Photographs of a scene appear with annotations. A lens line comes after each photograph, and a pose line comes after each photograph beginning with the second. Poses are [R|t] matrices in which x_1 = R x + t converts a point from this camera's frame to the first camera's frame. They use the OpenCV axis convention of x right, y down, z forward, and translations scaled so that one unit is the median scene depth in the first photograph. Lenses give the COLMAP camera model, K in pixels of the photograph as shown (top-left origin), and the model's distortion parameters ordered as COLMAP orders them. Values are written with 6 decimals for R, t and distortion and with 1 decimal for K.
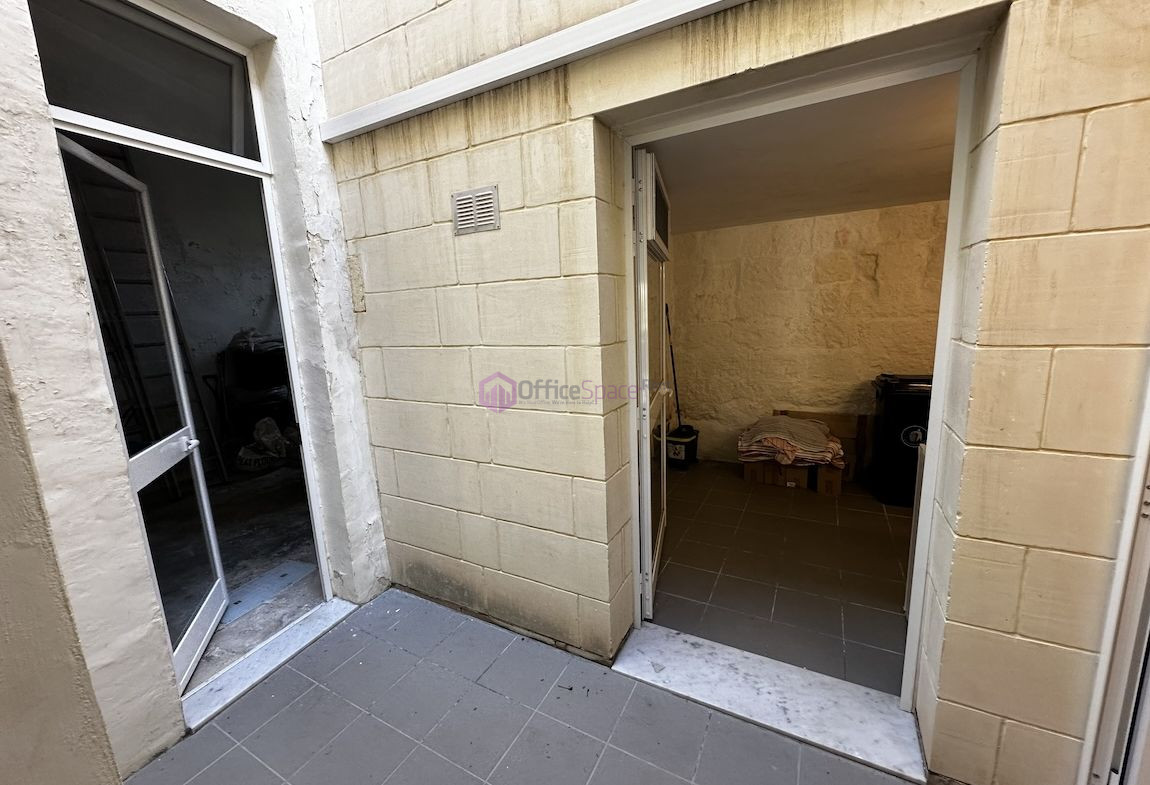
lens RADIAL K [[454.8, 0, 575.0], [0, 454.8, 392.5], [0, 0, 1]] dist [-0.000613, -0.000185]
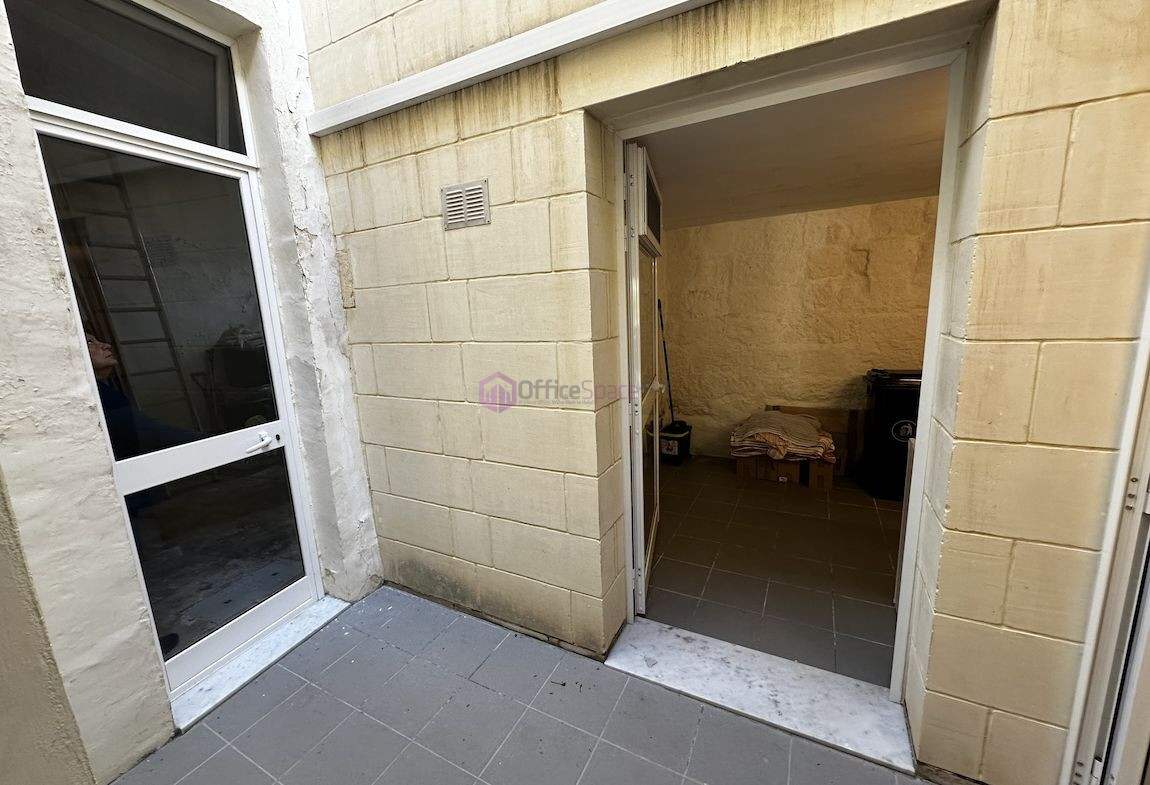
lens RADIAL K [[454.8, 0, 575.0], [0, 454.8, 392.5], [0, 0, 1]] dist [-0.000613, -0.000185]
pose [[0.999908, -0.003899, 0.013011, 0.005211], [0.003792, 0.999958, 0.008287, 0.000678], [-0.013043, -0.008237, 0.999881, 0.003933]]
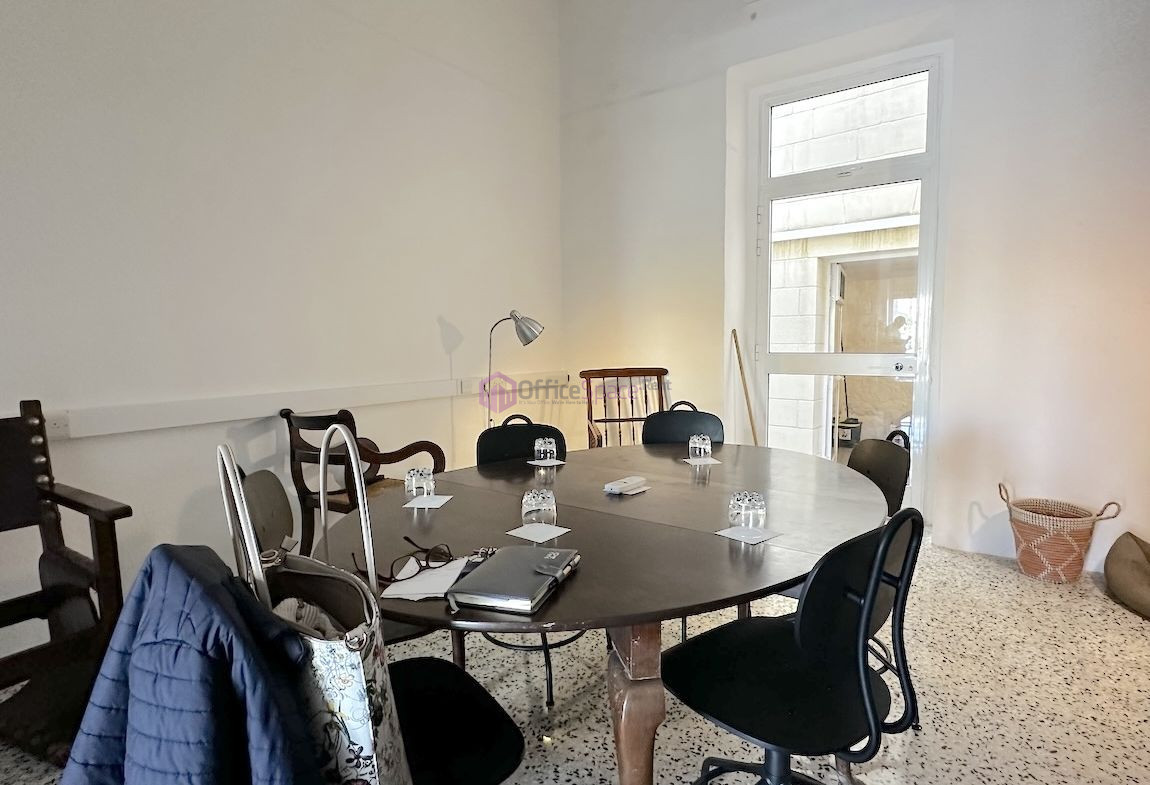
lens RADIAL K [[599.0, 0, 575.0], [0, 599.0, 392.5], [0, 0, 1]] dist [0.002661, 0.000810]
pose [[0.976971, 0.055671, -0.205983, -0.503567], [-0.073487, 0.994092, -0.079874, 0.491792], [0.200319, 0.093172, 0.975290, -2.293239]]
